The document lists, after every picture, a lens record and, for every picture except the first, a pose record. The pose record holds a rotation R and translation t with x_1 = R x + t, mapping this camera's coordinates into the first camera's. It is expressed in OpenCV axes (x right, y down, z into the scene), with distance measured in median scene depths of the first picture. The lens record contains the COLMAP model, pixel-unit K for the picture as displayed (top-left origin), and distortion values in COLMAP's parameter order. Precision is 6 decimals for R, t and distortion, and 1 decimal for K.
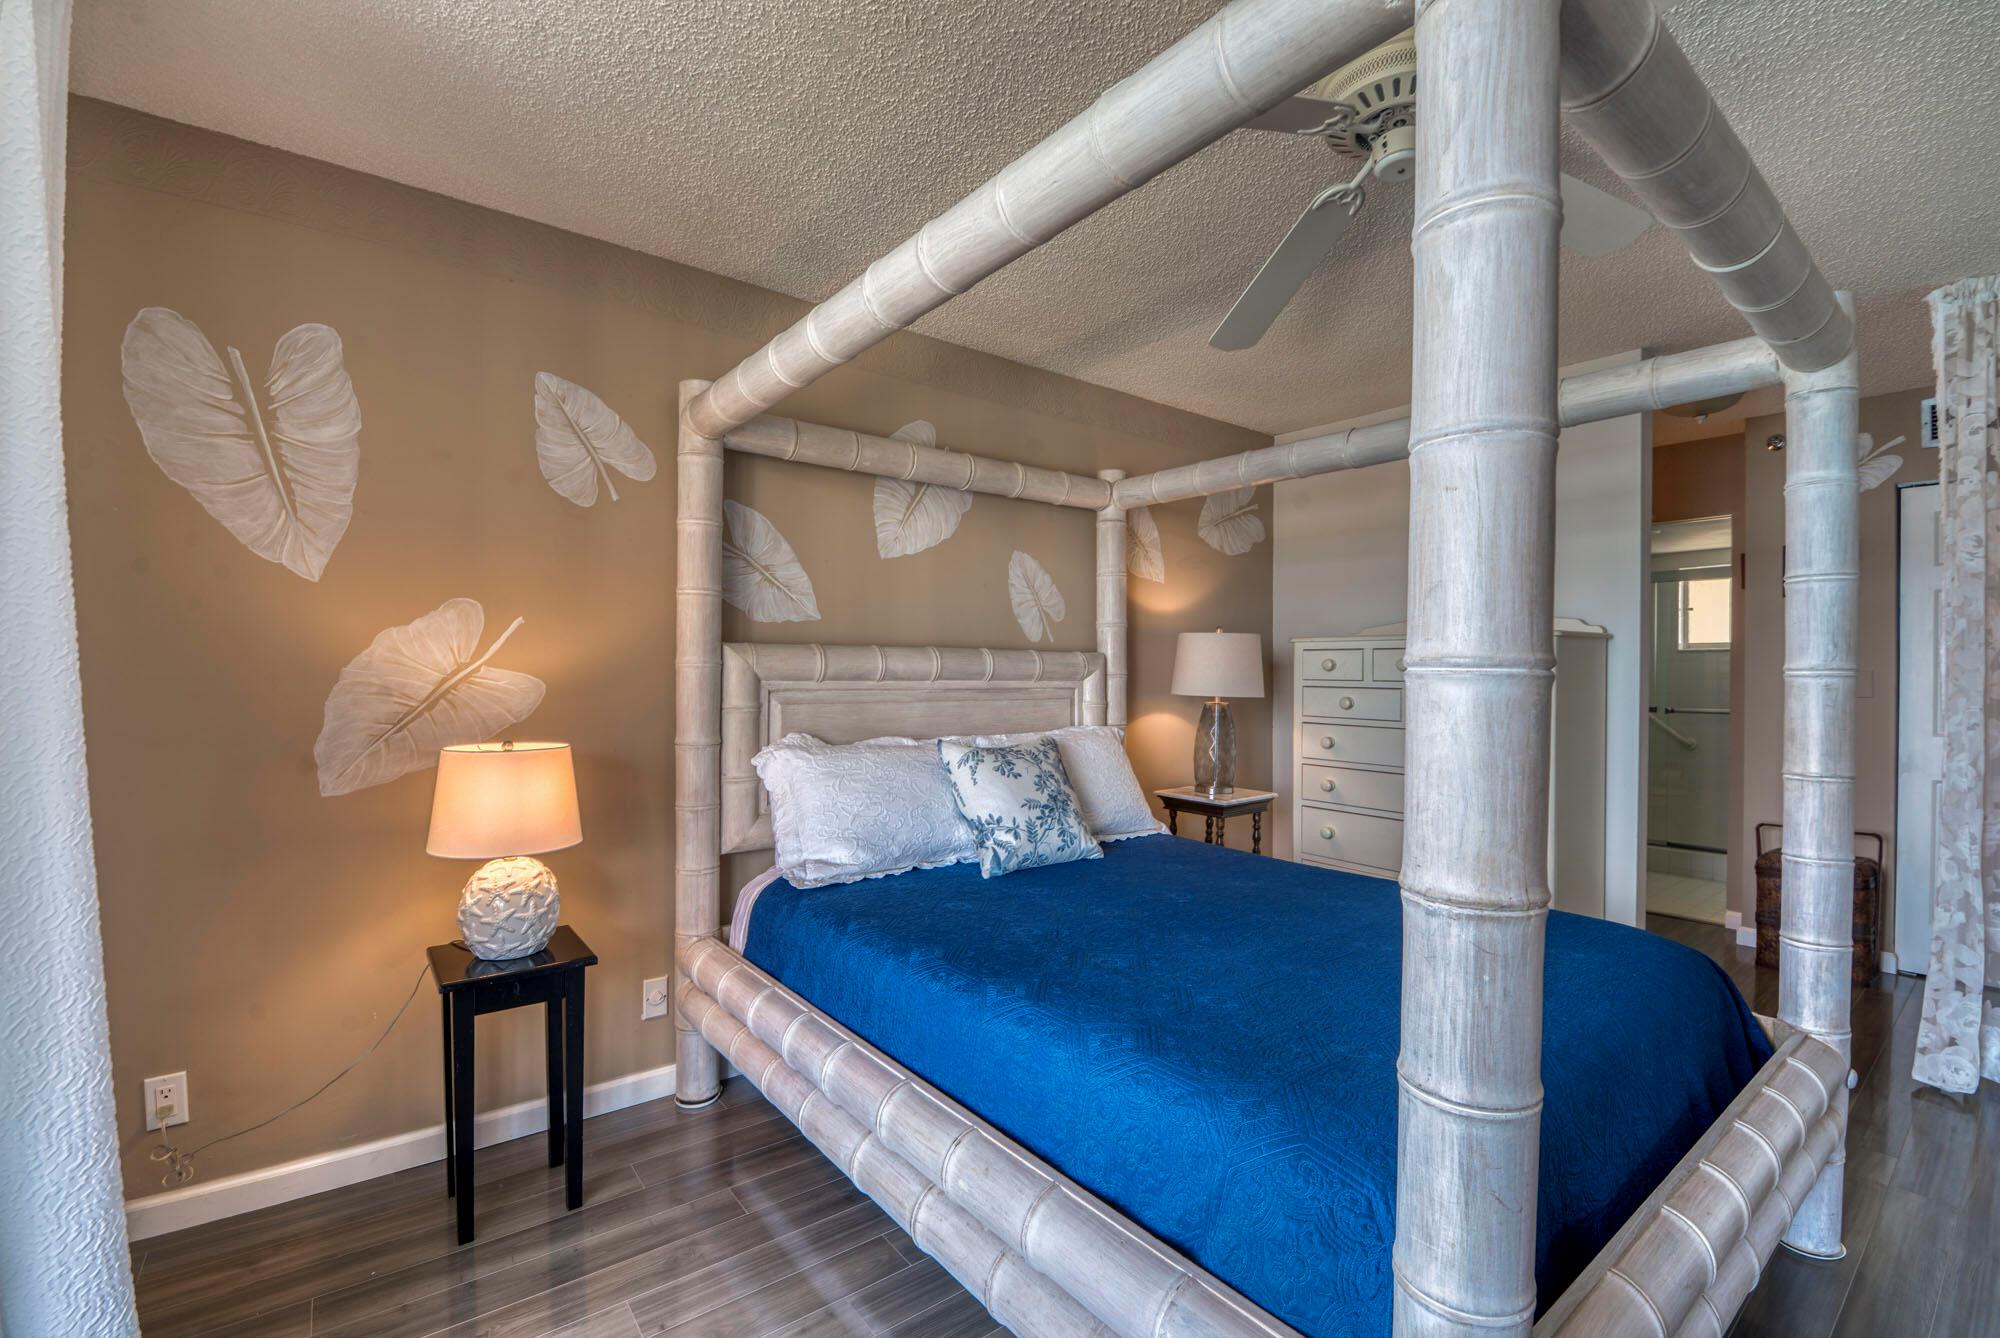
lens RADIAL K [[852.5, 0, 1005.7], [0, 852.5, 688.4], [0, 0, 1]] dist [-0.021792, -0.002723]
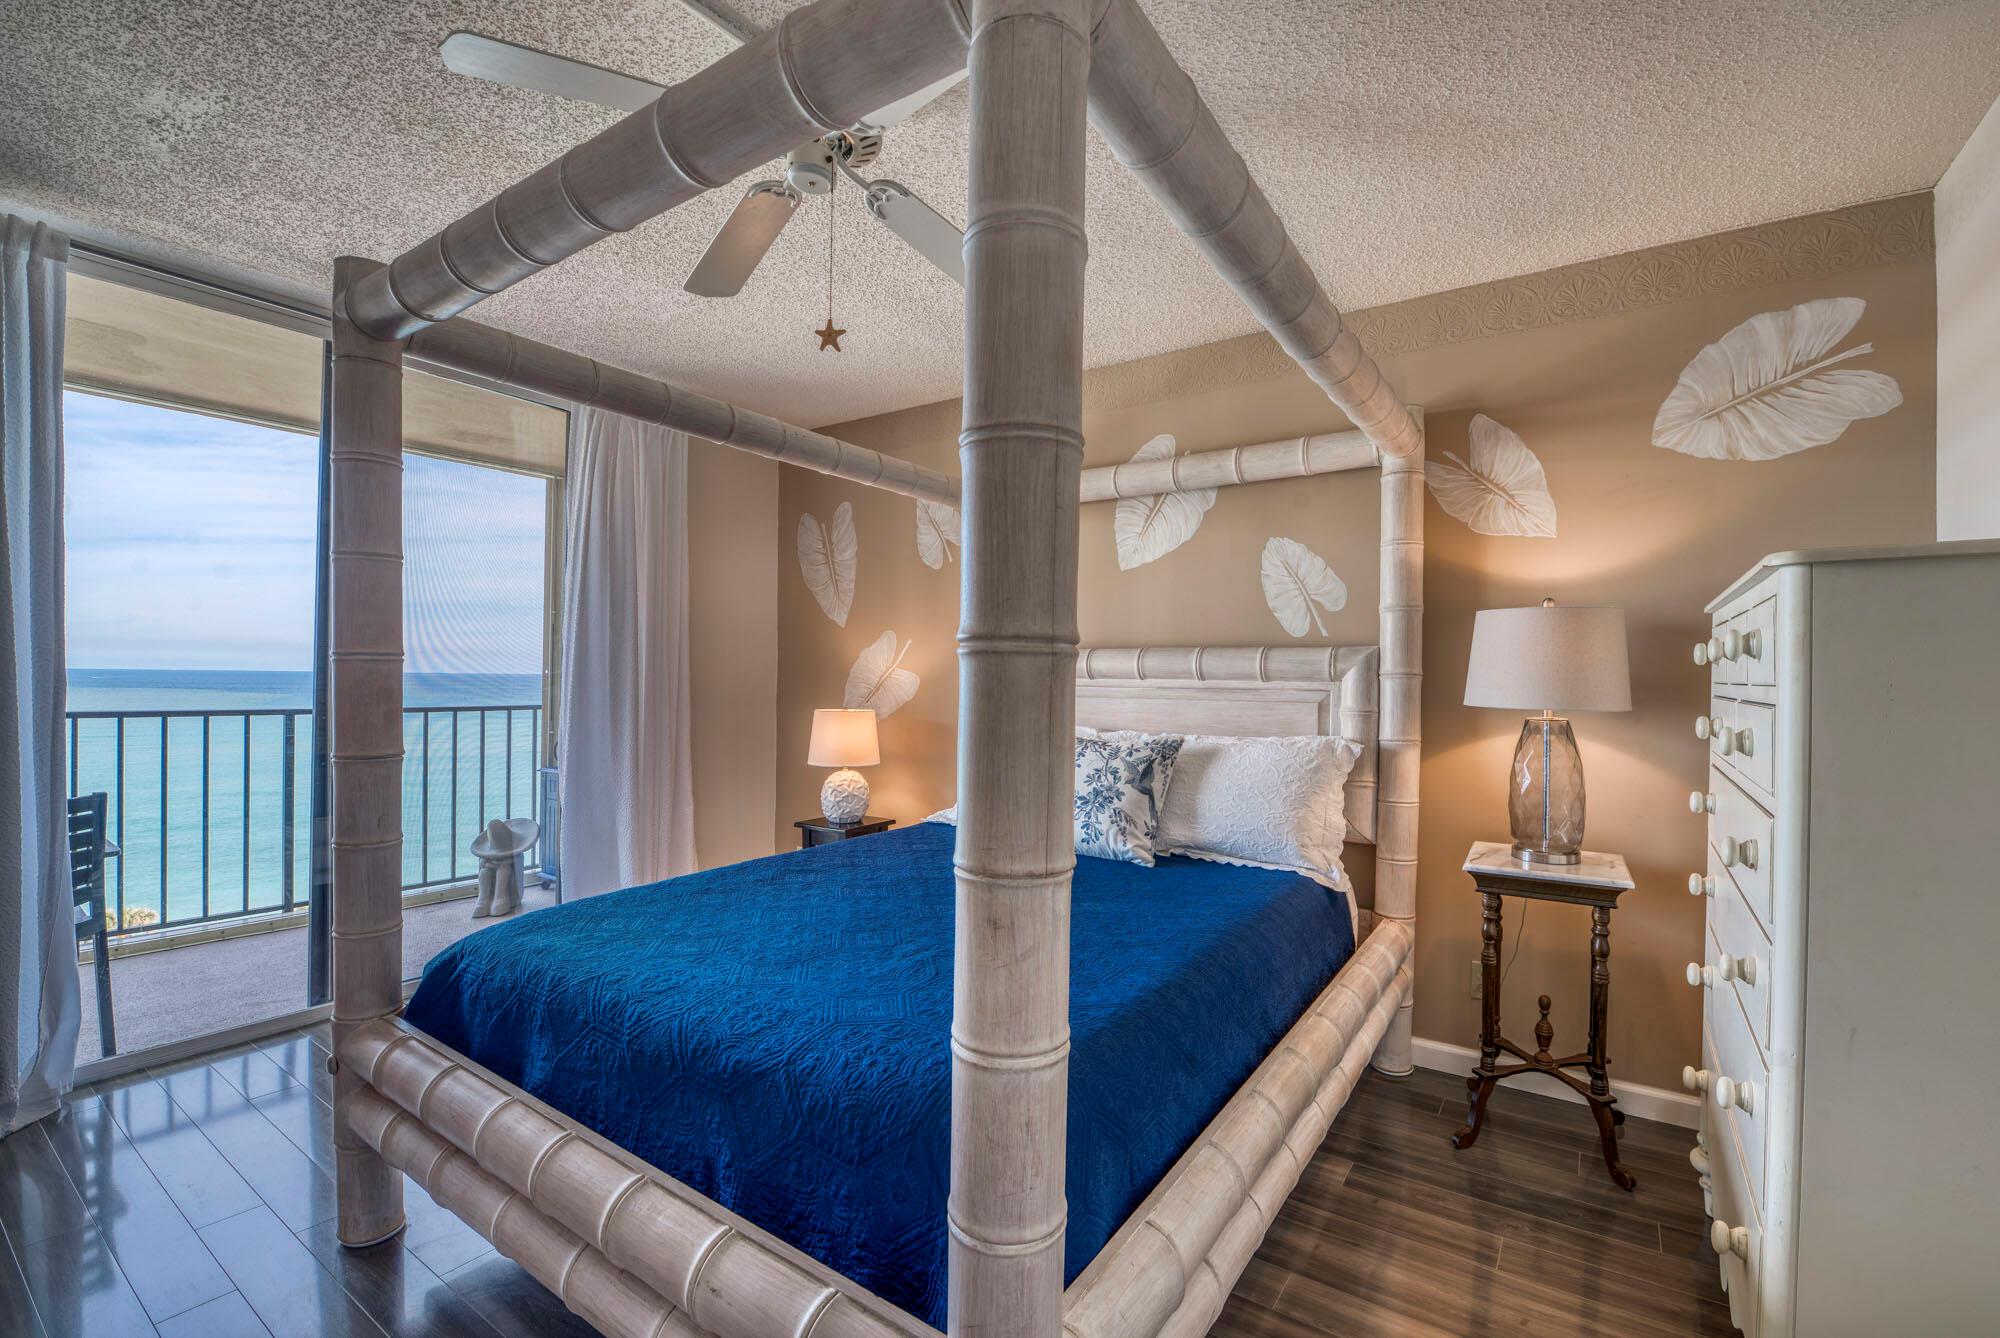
lens RADIAL K [[852.5, 0, 1015.2], [0, 852.5, 678.3], [0, 0, 1]] dist [-0.021792, -0.002723]
pose [[0.309910, -0.003939, -0.950758, 0.819095], [-0.025433, 0.999599, -0.012431, 0.006575], [0.950426, 0.028034, 0.309686, 0.485840]]
